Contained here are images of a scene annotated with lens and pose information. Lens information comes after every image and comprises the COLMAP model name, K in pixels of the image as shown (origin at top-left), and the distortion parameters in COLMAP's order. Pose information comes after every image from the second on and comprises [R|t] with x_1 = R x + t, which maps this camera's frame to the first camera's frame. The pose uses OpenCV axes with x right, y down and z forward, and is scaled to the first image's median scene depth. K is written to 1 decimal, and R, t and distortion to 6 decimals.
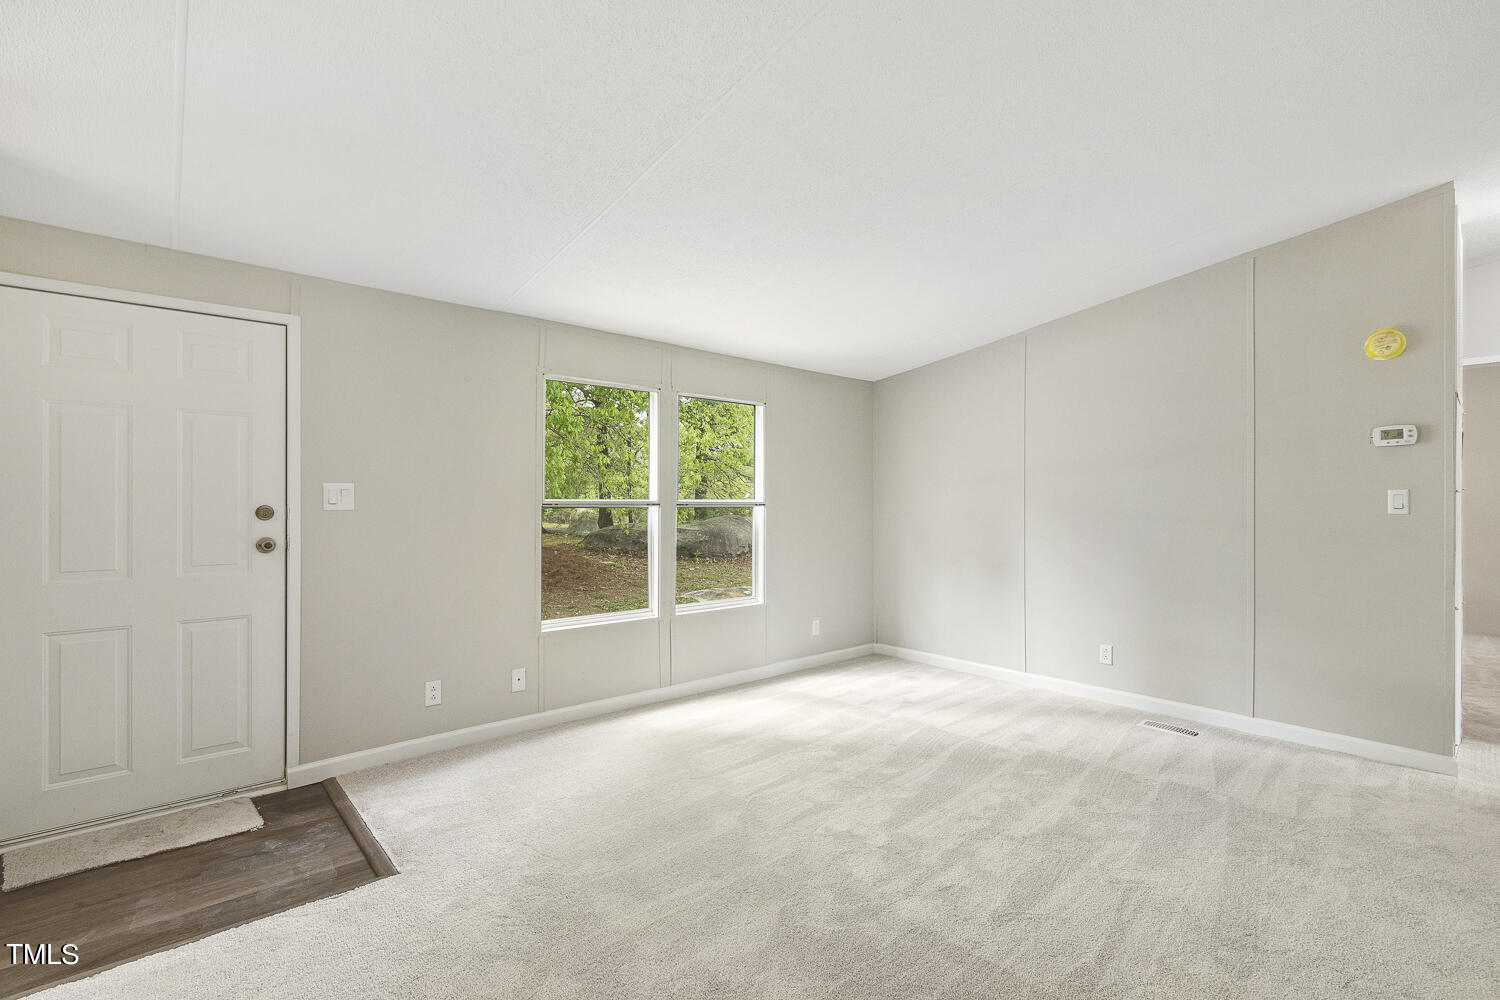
lens RADIAL K [[679.9, 0, 745.4], [0, 679.9, 502.9], [0, 0, 1]] dist [0.003001, -0.002882]
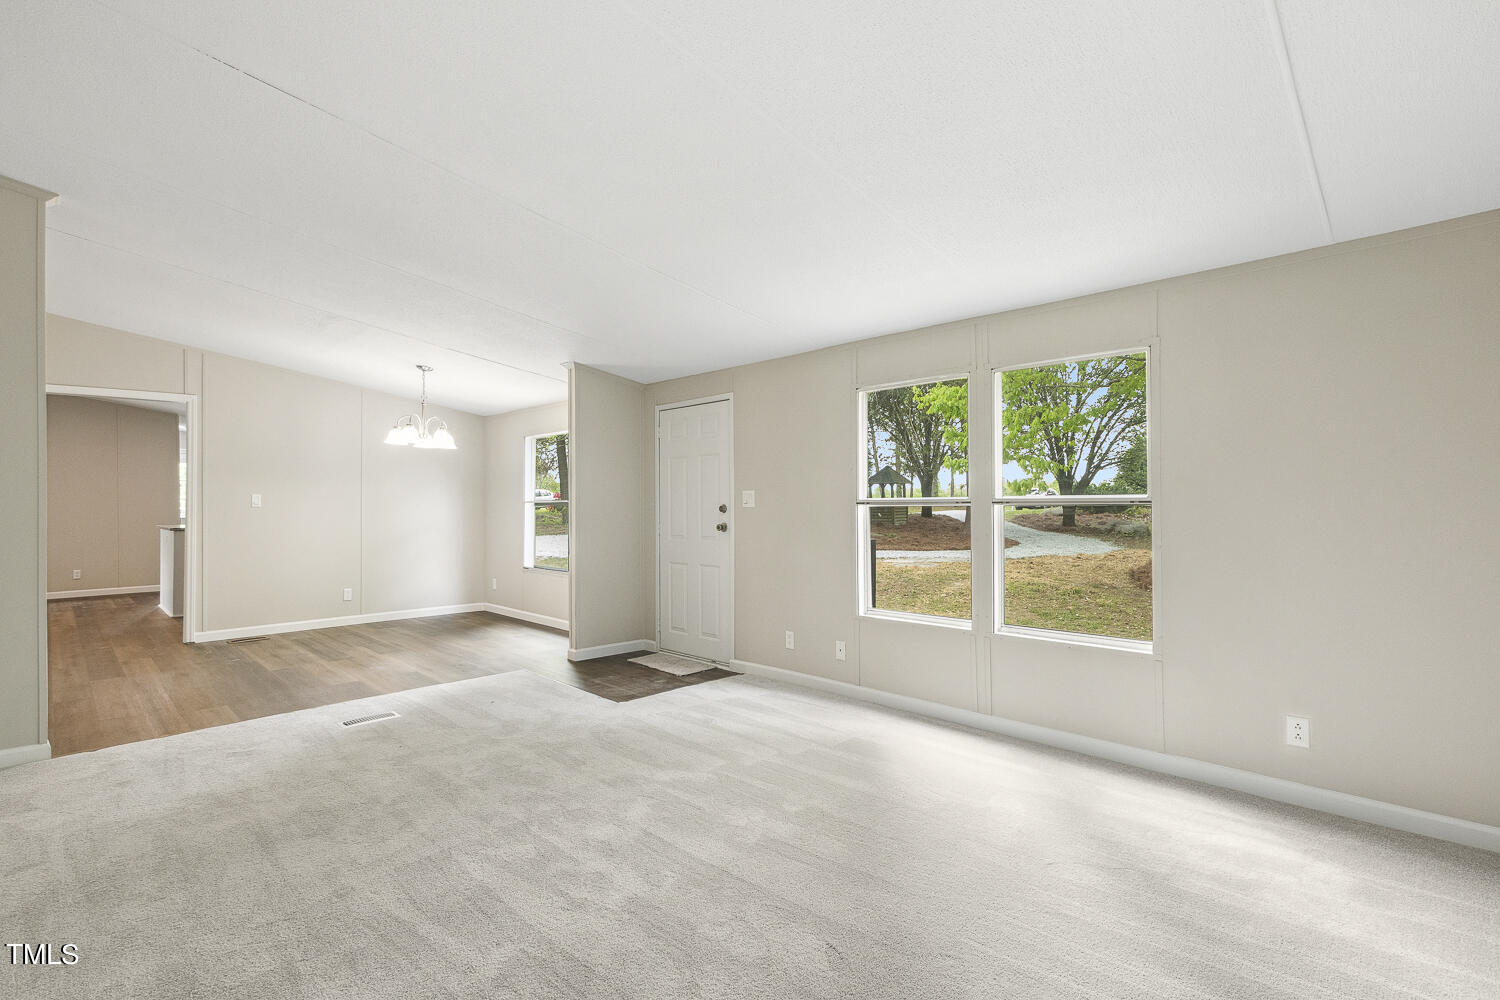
lens RADIAL K [[679.9, 0, 745.9], [0, 679.9, 497.9], [0, 0, 1]] dist [0.003001, -0.002882]
pose [[0.075610, -0.013059, -0.997052, 0.981832], [0.007238, 0.999895, -0.012547, 0.008027], [0.997111, -0.006268, 0.075696, 0.865690]]
